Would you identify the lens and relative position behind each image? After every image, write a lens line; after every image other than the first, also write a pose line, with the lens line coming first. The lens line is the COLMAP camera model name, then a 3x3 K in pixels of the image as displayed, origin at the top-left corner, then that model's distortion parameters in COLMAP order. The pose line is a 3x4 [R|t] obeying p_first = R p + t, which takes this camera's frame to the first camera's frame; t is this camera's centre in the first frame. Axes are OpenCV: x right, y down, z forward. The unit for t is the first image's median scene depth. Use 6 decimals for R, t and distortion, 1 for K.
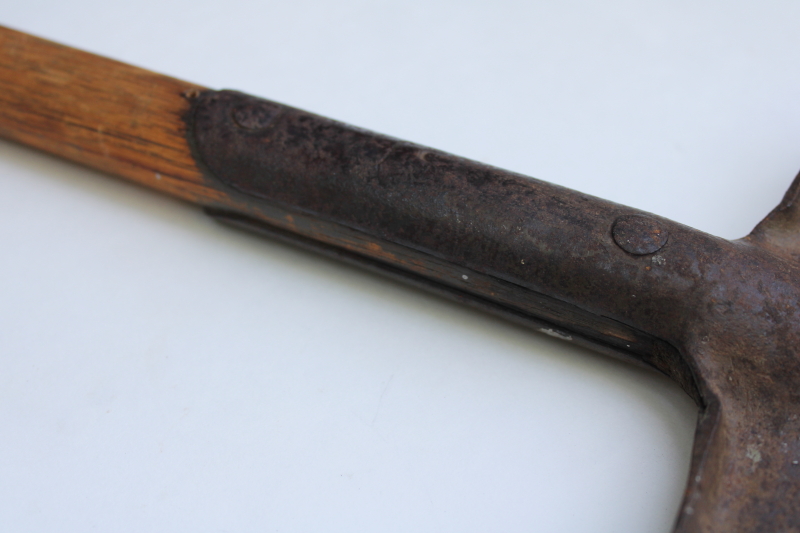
lens RADIAL K [[1202.9, 0, 400.0], [0, 1202.9, 266.5], [0, 0, 1]] dist [-0.065397, -0.009491]
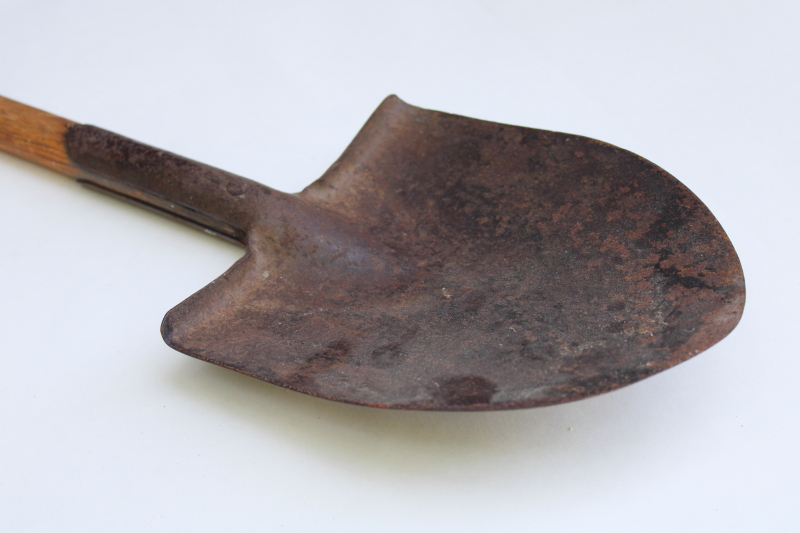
lens RADIAL K [[1202.9, 0, 400.0], [0, 1202.9, 266.5], [0, 0, 1]] dist [-0.065397, -0.009491]
pose [[0.996842, 0.033212, -0.072129, 0.616623], [-0.037785, 0.997298, -0.063000, 0.236381], [0.069842, 0.065527, 0.995404, -1.156700]]
